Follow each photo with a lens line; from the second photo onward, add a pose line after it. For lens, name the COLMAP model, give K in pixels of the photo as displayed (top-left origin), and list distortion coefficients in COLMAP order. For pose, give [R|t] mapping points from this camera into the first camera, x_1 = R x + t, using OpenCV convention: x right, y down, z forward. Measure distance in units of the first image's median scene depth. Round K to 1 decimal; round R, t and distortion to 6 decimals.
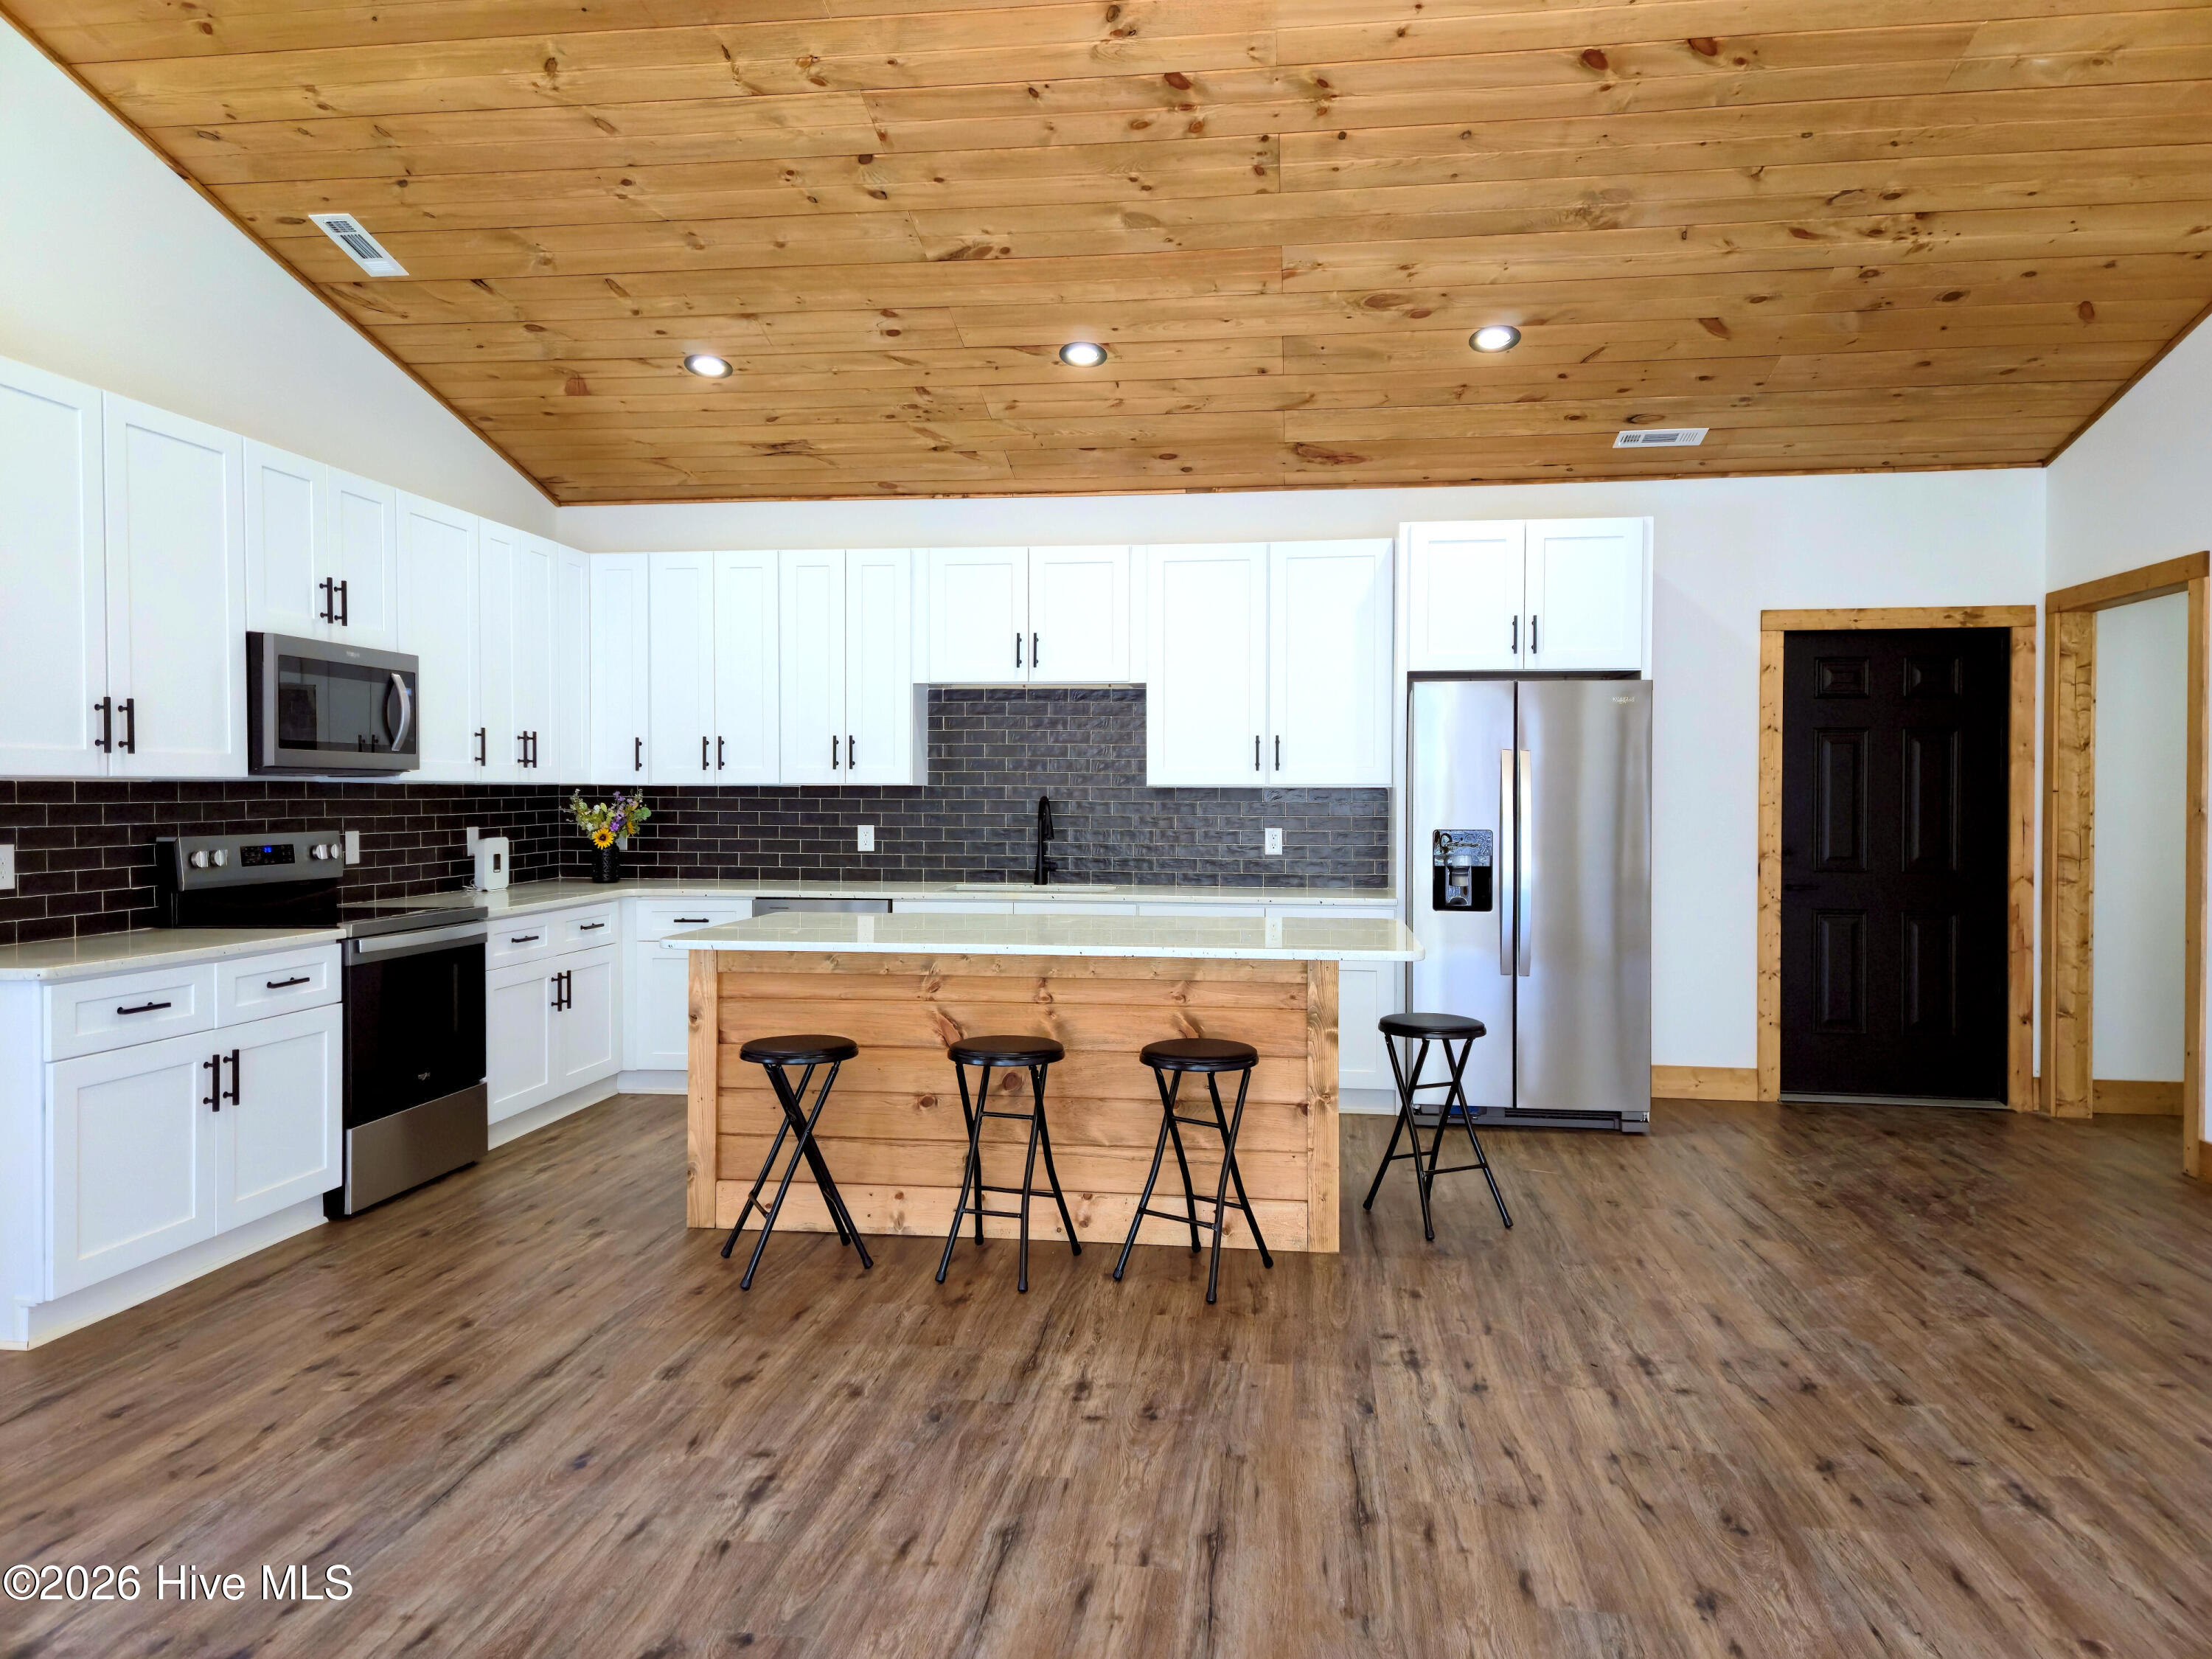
lens RADIAL K [[1464.6, 0, 1107.9], [0, 1464.6, 818.6], [0, 0, 1]] dist [0.069459, -0.053820]
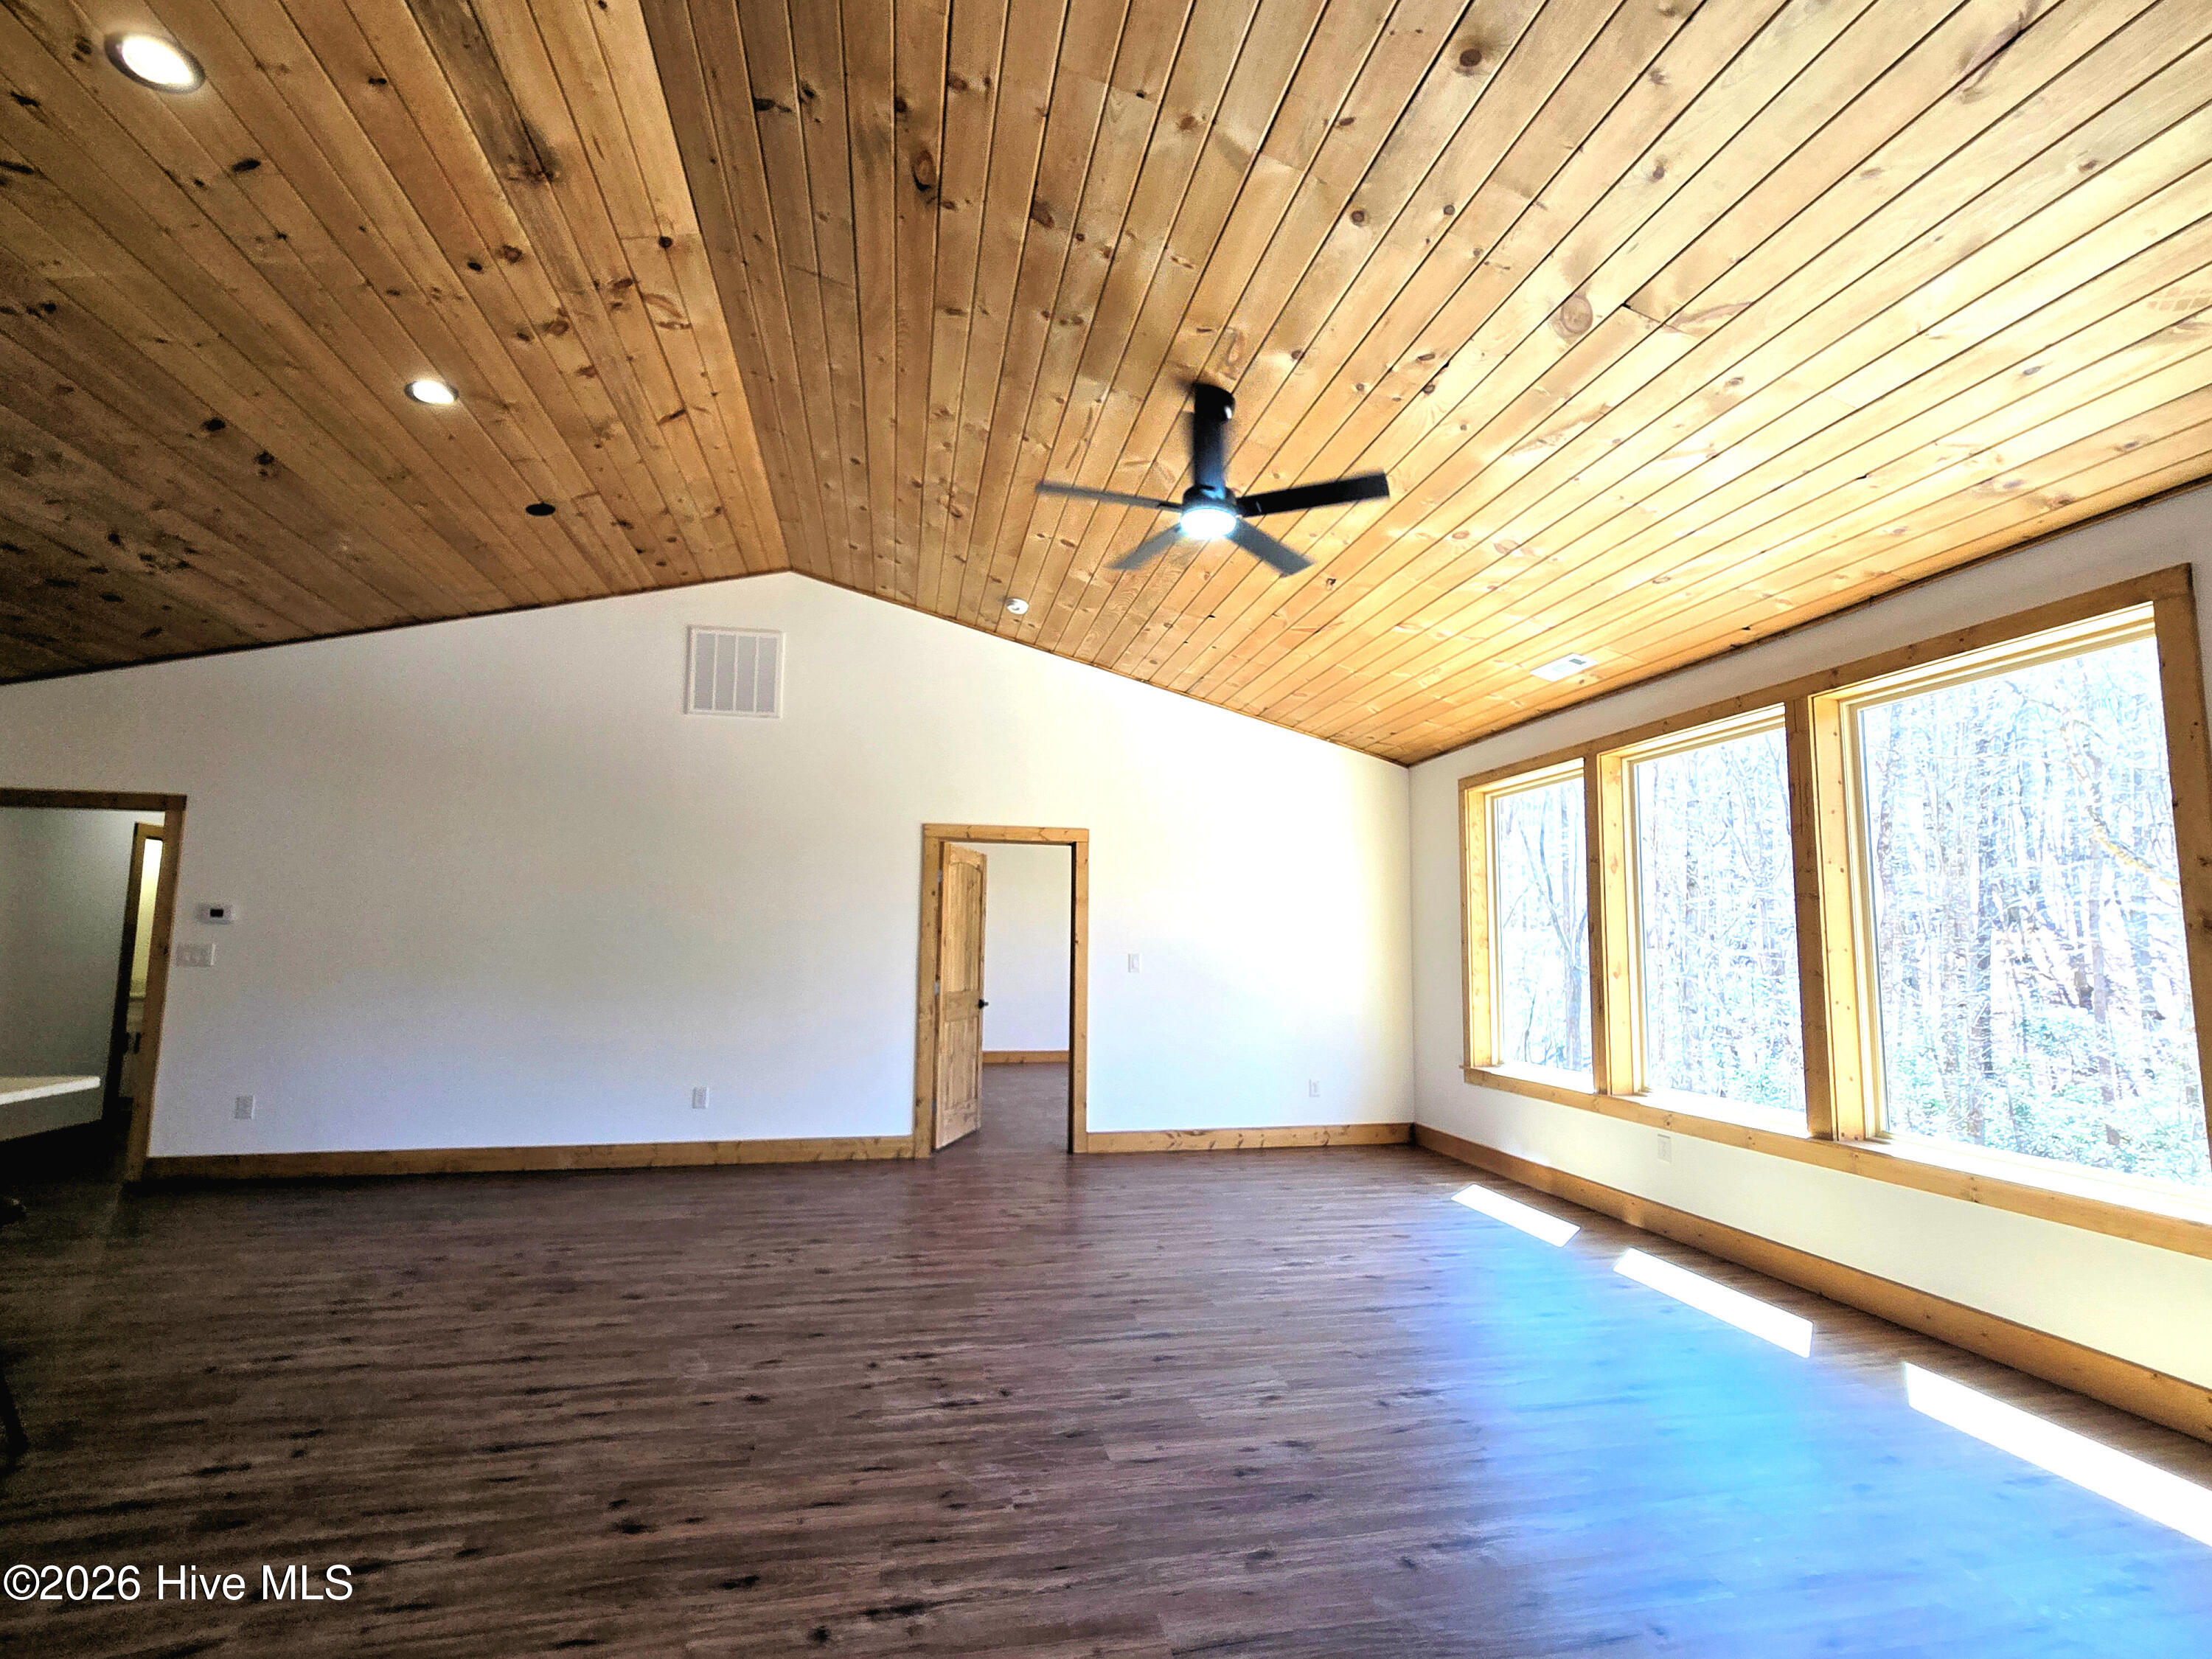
lens RADIAL K [[996.2, 0, 1106.4], [0, 996.2, 848.8], [0, 0, 1]] dist [-0.001054, 0.001852]
pose [[-0.328163, 0.088116, 0.940502, -0.688610], [0.003490, 0.995746, -0.092074, -0.013407], [-0.944615, -0.026933, -0.327074, 0.418954]]
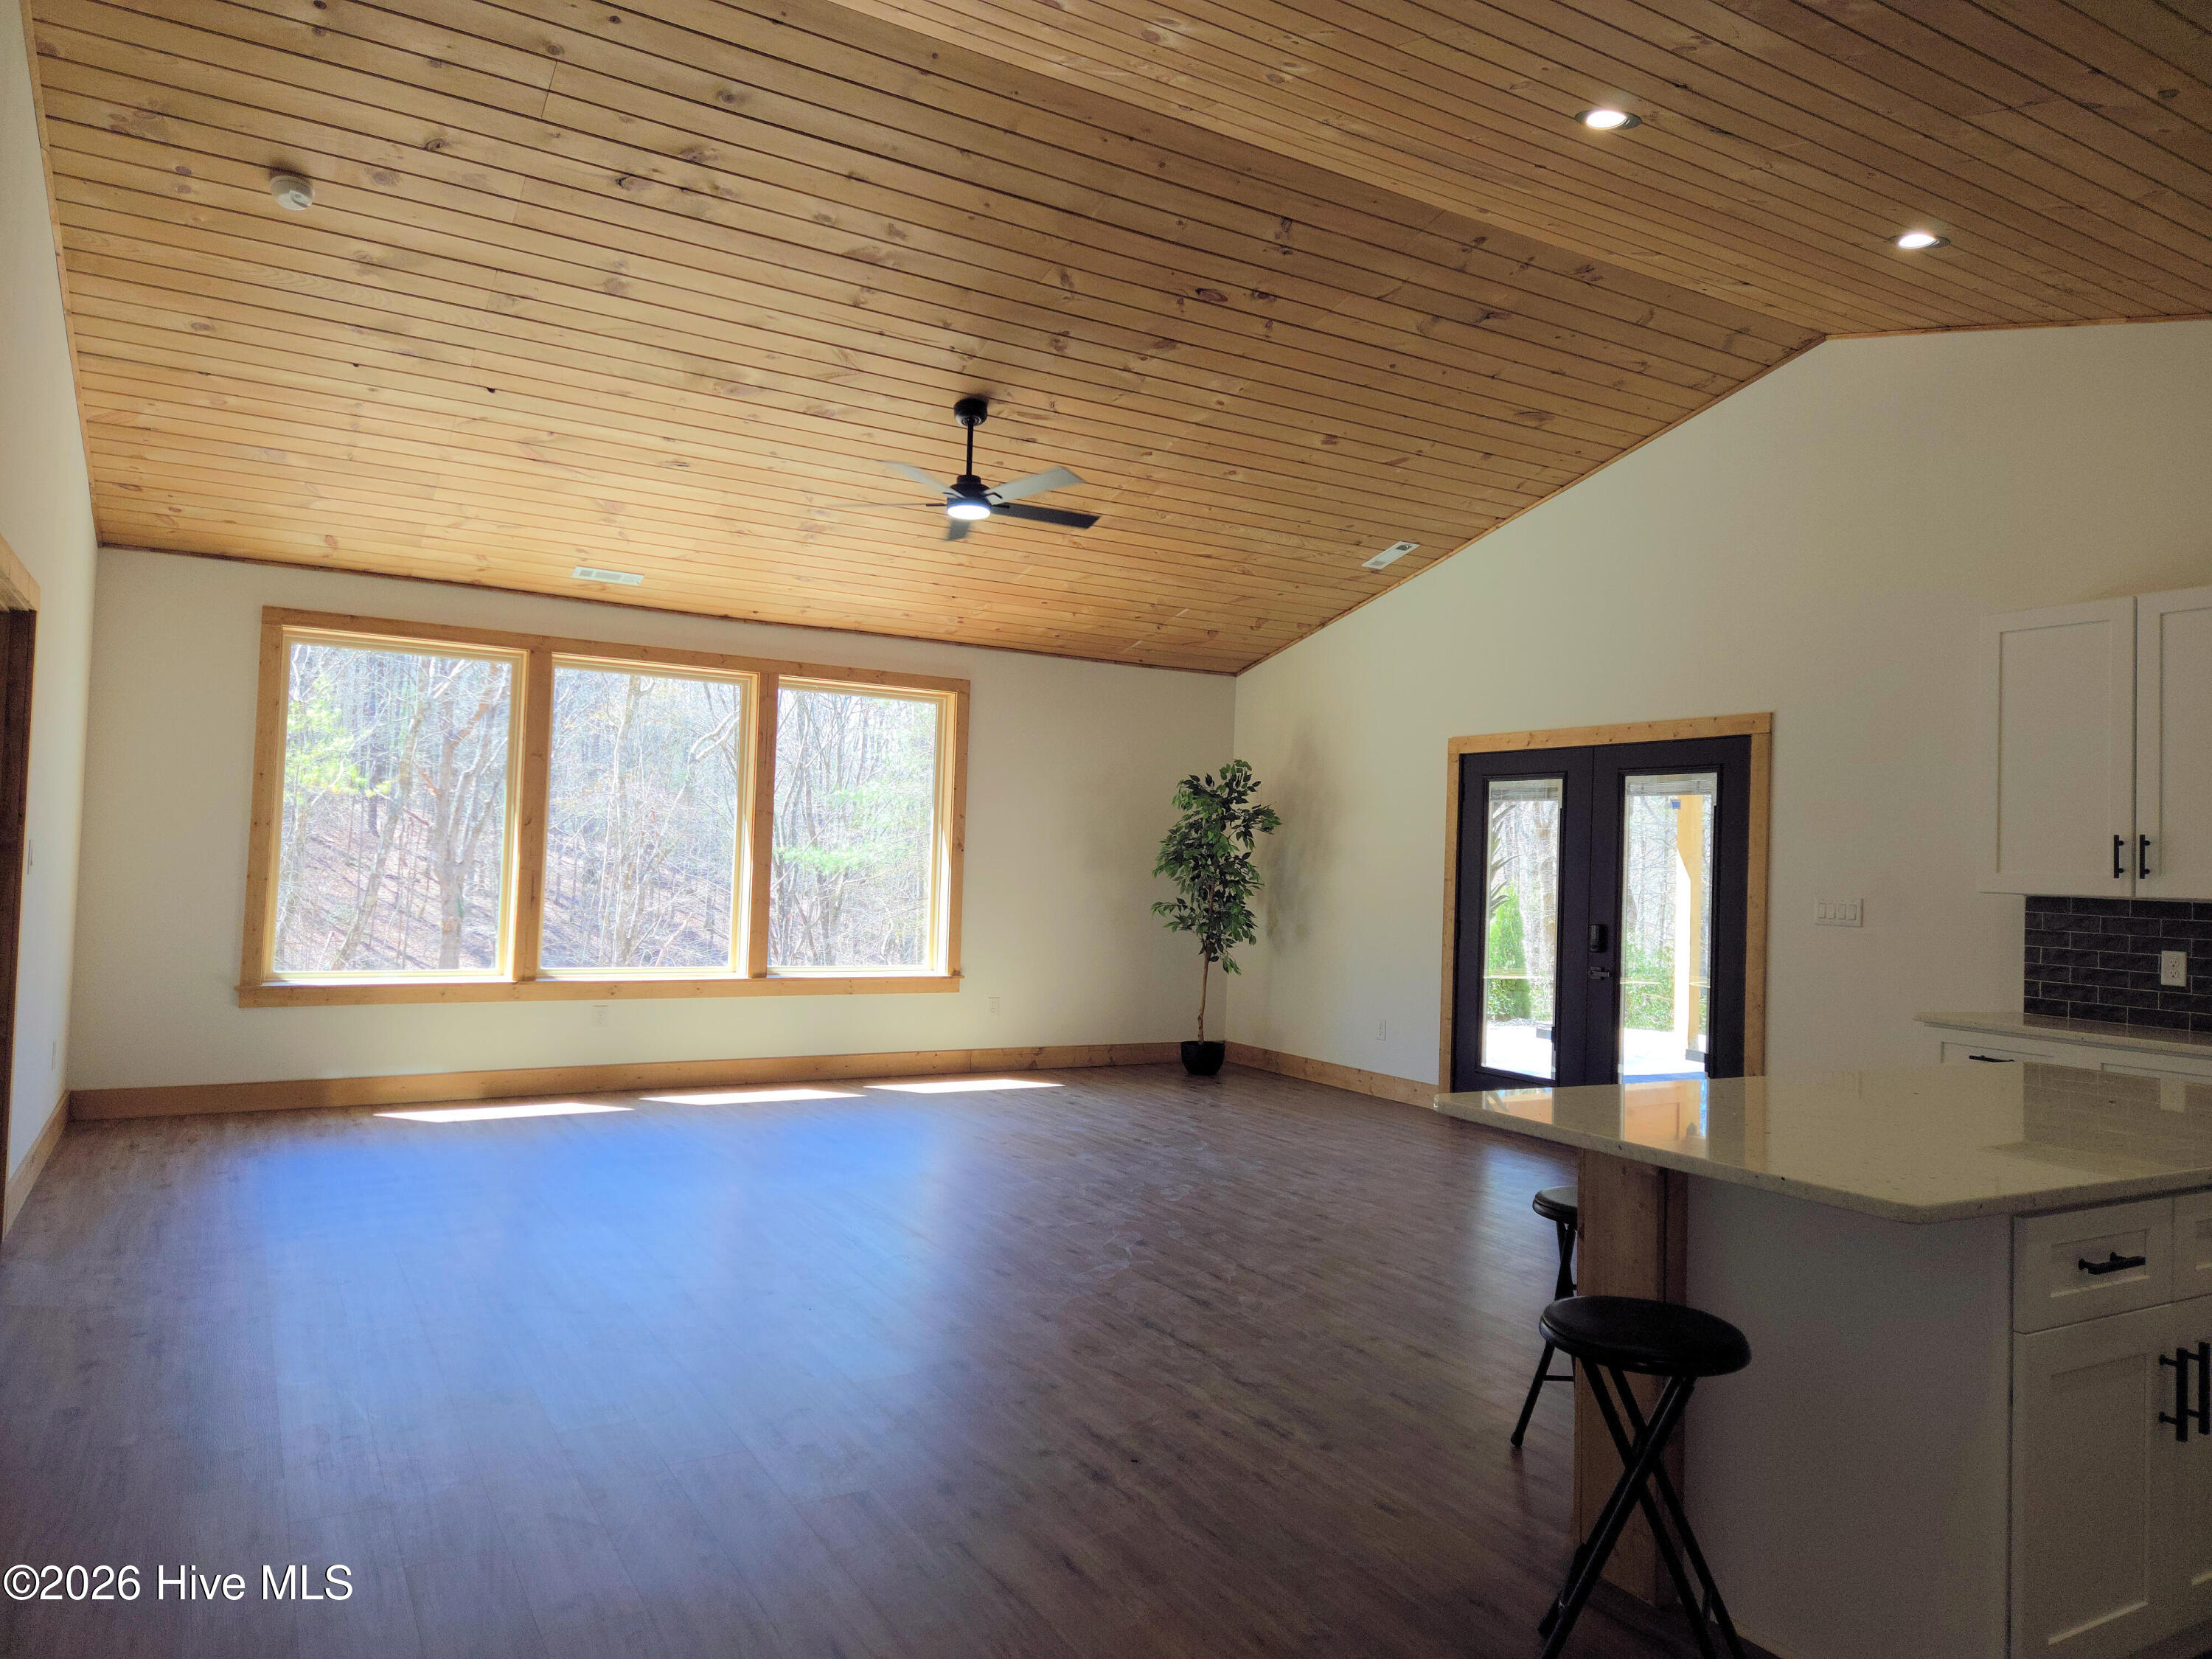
lens RADIAL K [[1464.6, 0, 1093.8], [0, 1464.6, 814.0], [0, 0, 1]] dist [0.069459, -0.053820]
pose [[-0.791308, -0.049946, -0.609374, 0.686455], [-0.045679, 0.998702, -0.022539, -0.025153], [0.609708, 0.010000, -0.792563, 1.247132]]
